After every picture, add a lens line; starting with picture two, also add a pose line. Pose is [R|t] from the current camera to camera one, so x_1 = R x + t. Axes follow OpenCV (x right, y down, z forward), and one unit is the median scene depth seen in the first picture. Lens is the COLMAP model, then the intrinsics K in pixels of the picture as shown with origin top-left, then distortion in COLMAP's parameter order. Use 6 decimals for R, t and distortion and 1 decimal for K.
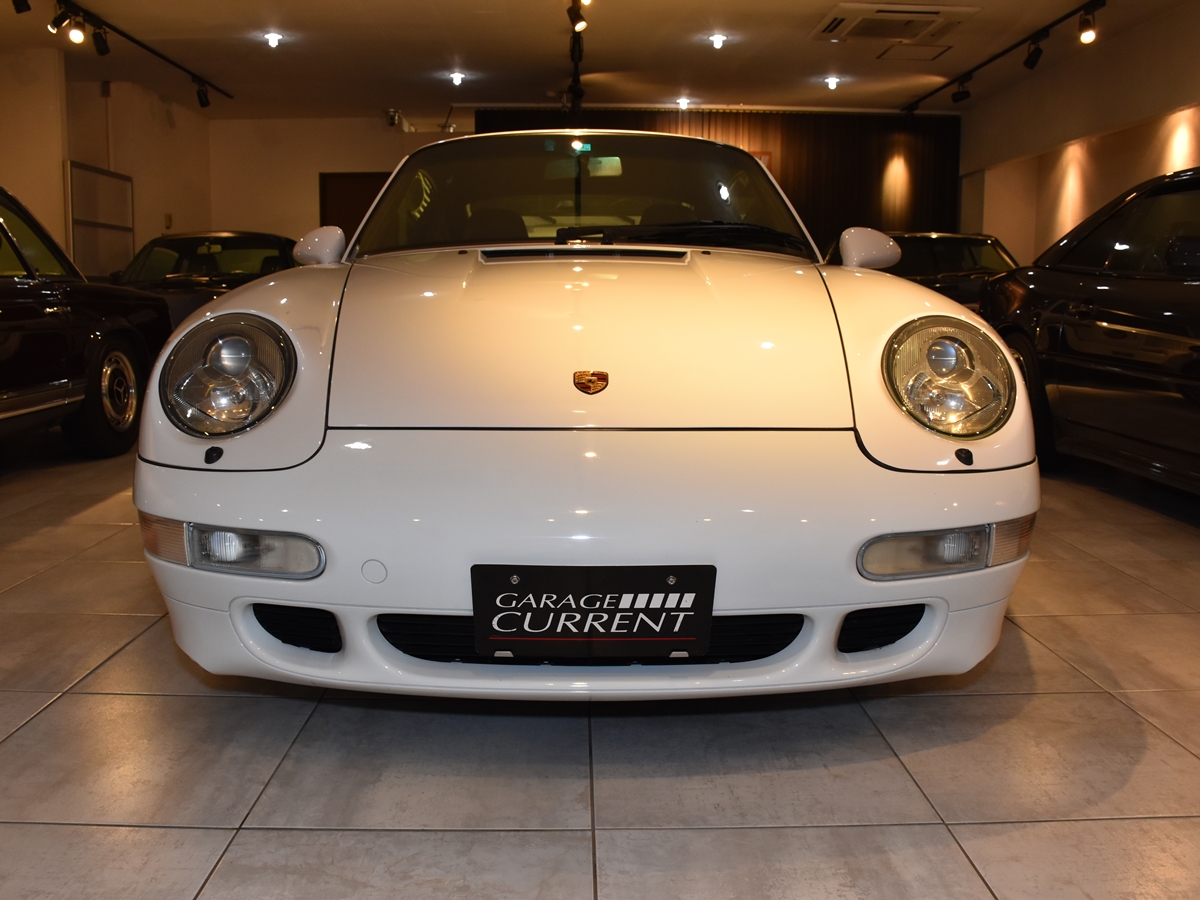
lens RADIAL K [[1056.2, 0, 564.4], [0, 1056.2, 453.2], [0, 0, 1]] dist [-0.156677, 0.113837]
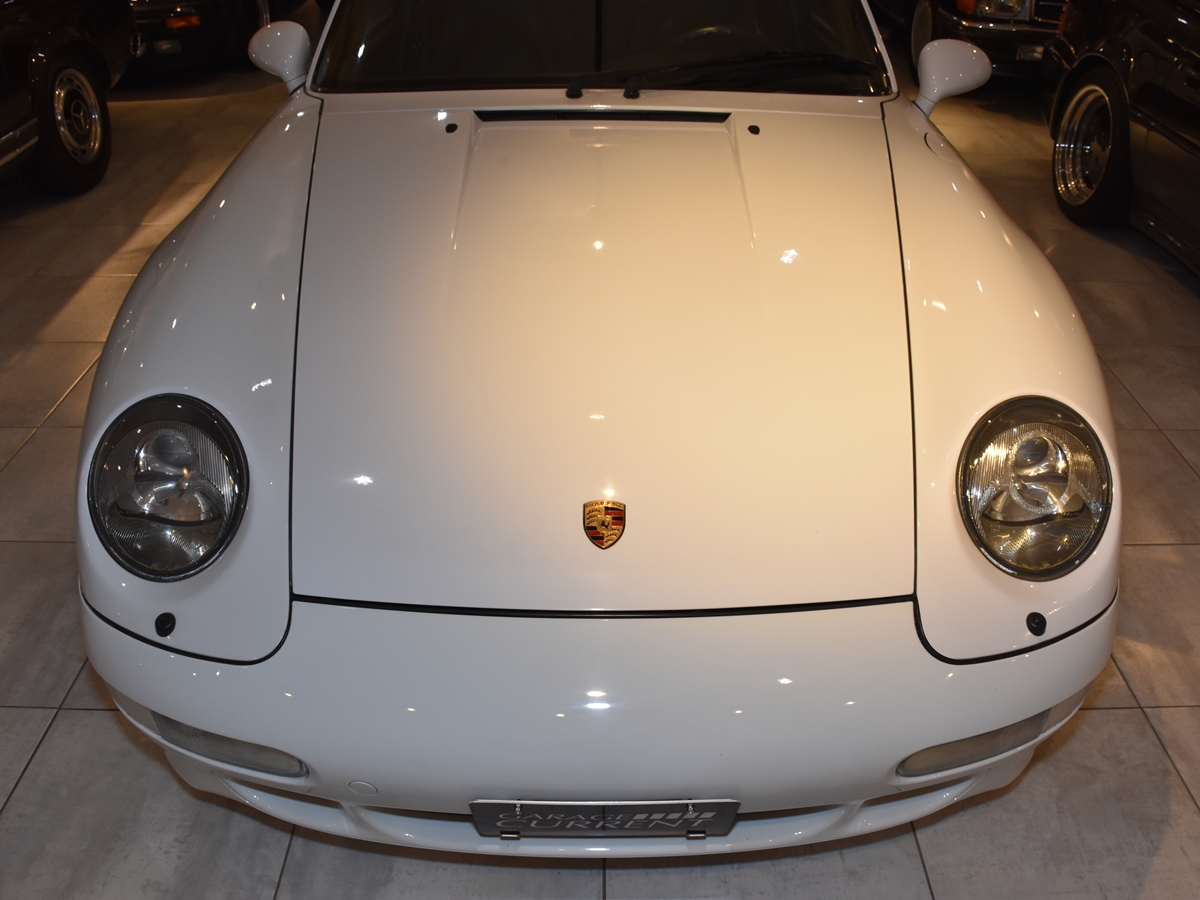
lens RADIAL K [[1057.2, 0, 600.7], [0, 1057.2, 450.7], [0, 0, 1]] dist [-0.160361, 0.114734]
pose [[0.999948, -0.003313, 0.009661, 0.014927], [-0.000931, 0.912429, 0.409233, -0.475319], [-0.010170, -0.409221, 0.912379, 0.277572]]
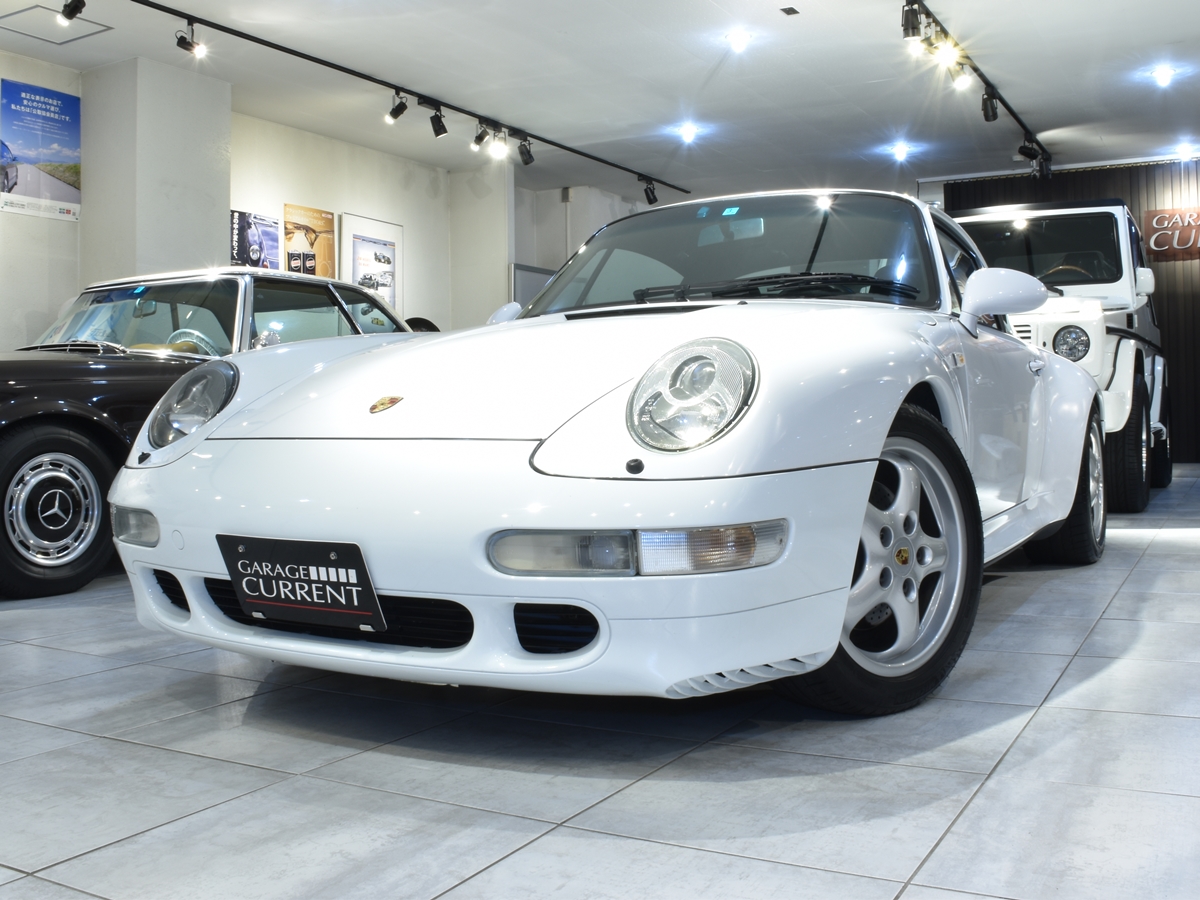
lens RADIAL K [[1187.7, 0, 574.9], [0, 1187.7, 394.8], [0, 0, 1]] dist [-0.101987, 0.006347]
pose [[0.866330, -0.021561, -0.499007, 0.897562], [-0.057684, 0.988064, -0.142838, 0.102900], [0.496130, 0.152530, 0.854745, -0.034584]]
